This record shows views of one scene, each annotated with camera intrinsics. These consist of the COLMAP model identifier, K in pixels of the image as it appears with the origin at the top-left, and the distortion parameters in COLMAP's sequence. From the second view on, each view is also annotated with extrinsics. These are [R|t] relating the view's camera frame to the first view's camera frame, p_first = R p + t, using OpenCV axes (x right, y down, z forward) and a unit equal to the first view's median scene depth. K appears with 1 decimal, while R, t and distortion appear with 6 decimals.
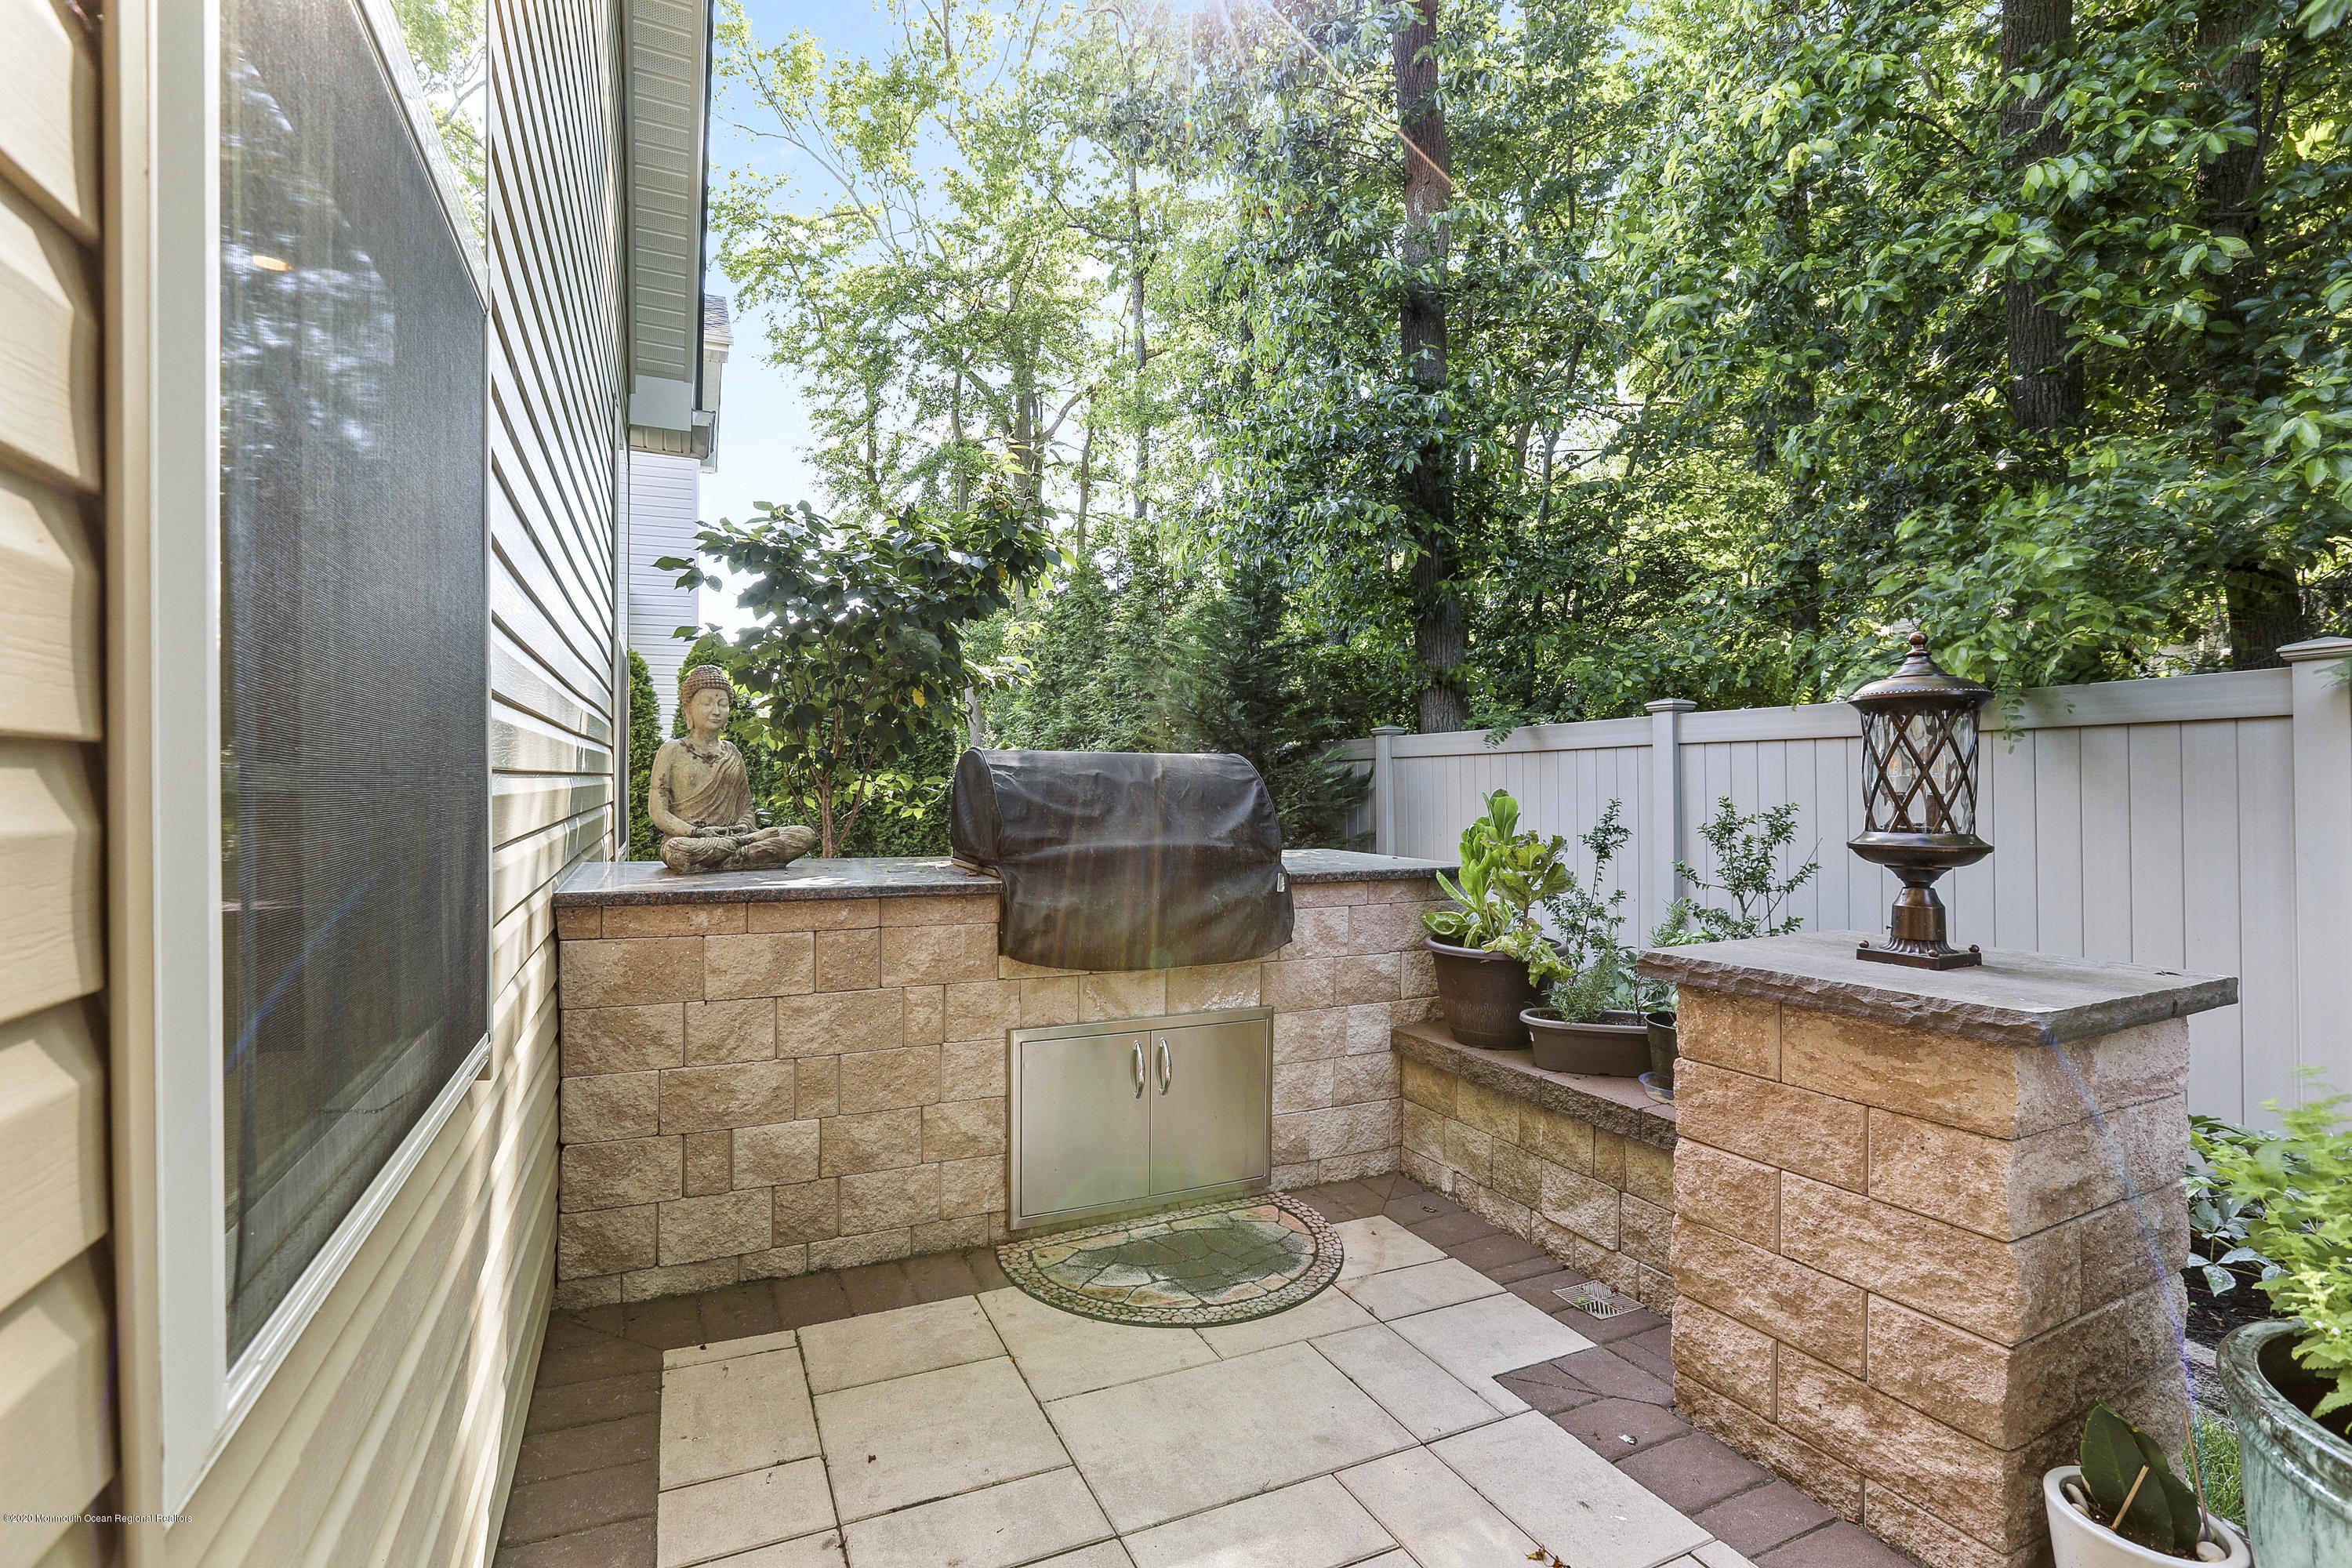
lens RADIAL K [[1104.2, 0, 1176.0], [0, 1104.2, 784.0], [0, 0, 1]] dist [-0.016348, 0.001331]
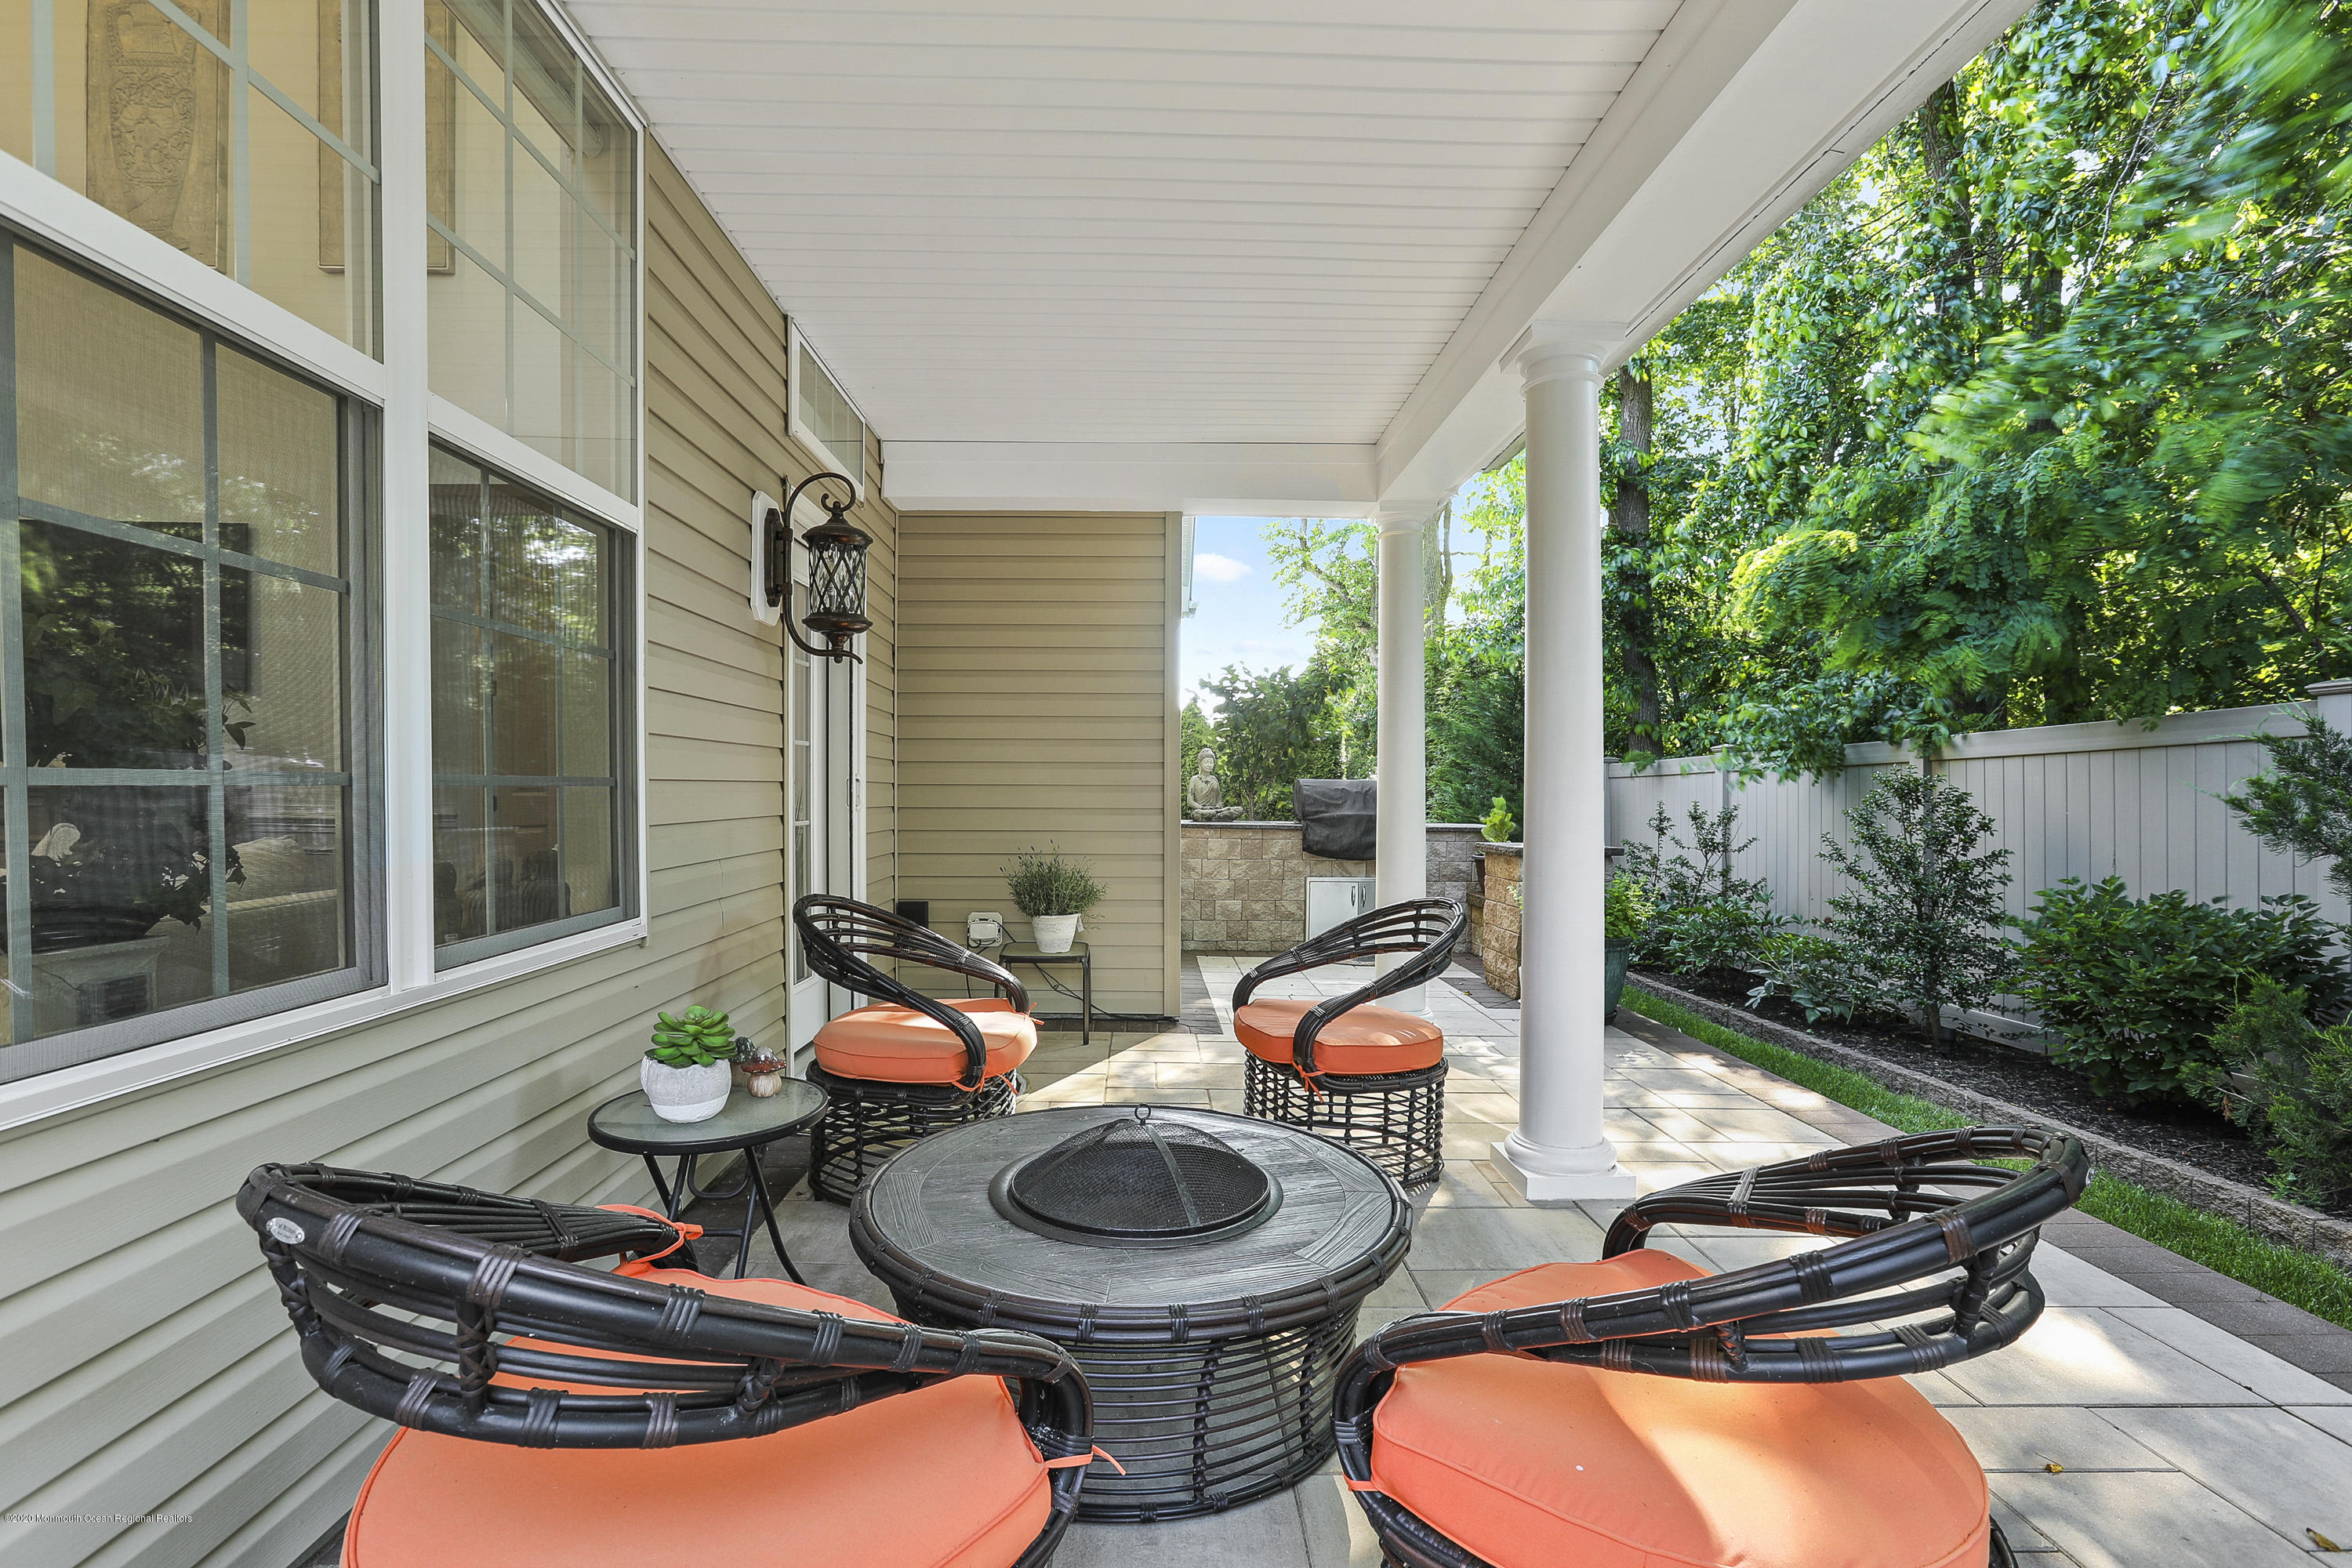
lens RADIAL K [[1104.2, 0, 1176.0], [0, 1104.2, 784.0], [0, 0, 1]] dist [-0.016348, 0.001331]
pose [[0.922056, 0.006576, -0.387002, 0.660670], [-0.008857, 0.999952, -0.004111, -0.004332], [0.386956, 0.007218, 0.922070, -1.814310]]
